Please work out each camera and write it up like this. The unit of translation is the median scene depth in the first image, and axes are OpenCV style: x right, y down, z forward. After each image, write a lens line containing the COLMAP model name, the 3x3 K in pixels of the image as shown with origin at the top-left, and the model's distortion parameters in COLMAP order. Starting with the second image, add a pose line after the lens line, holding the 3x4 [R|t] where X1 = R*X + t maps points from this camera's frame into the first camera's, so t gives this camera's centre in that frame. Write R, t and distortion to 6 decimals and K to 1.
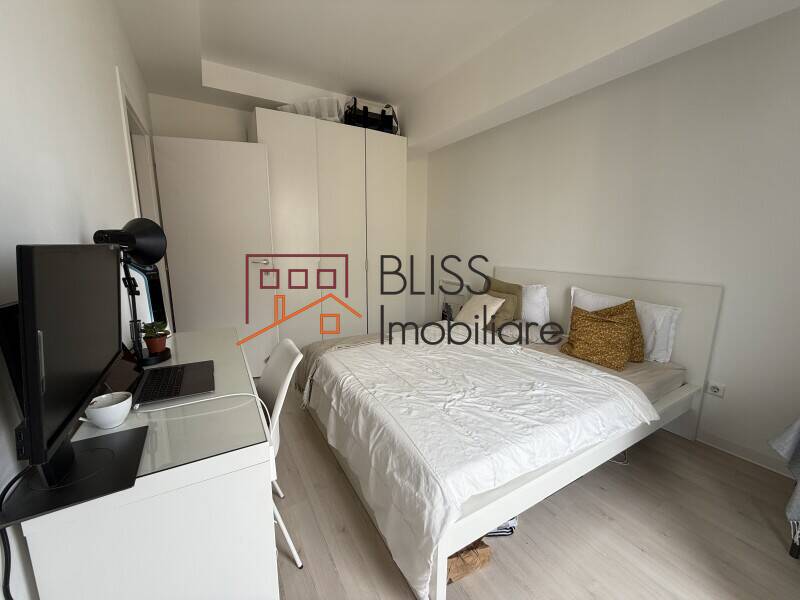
lens RADIAL K [[318.3, 0, 399.0], [0, 318.3, 299.5], [0, 0, 1]] dist [-0.001437, 0.000167]
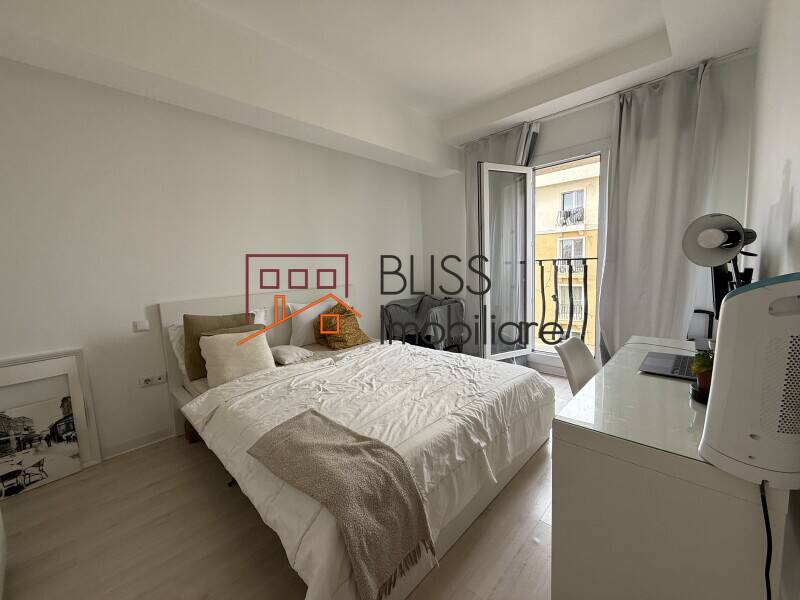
lens RADIAL K [[318.3, 0, 399.0], [0, 318.3, 299.5], [0, 0, 1]] dist [-0.001437, 0.000167]
pose [[-0.271221, -0.098896, 0.957423, -0.836901], [0.210655, 0.964493, 0.159301, -0.198985], [-0.939182, 0.244892, -0.240758, 1.216683]]
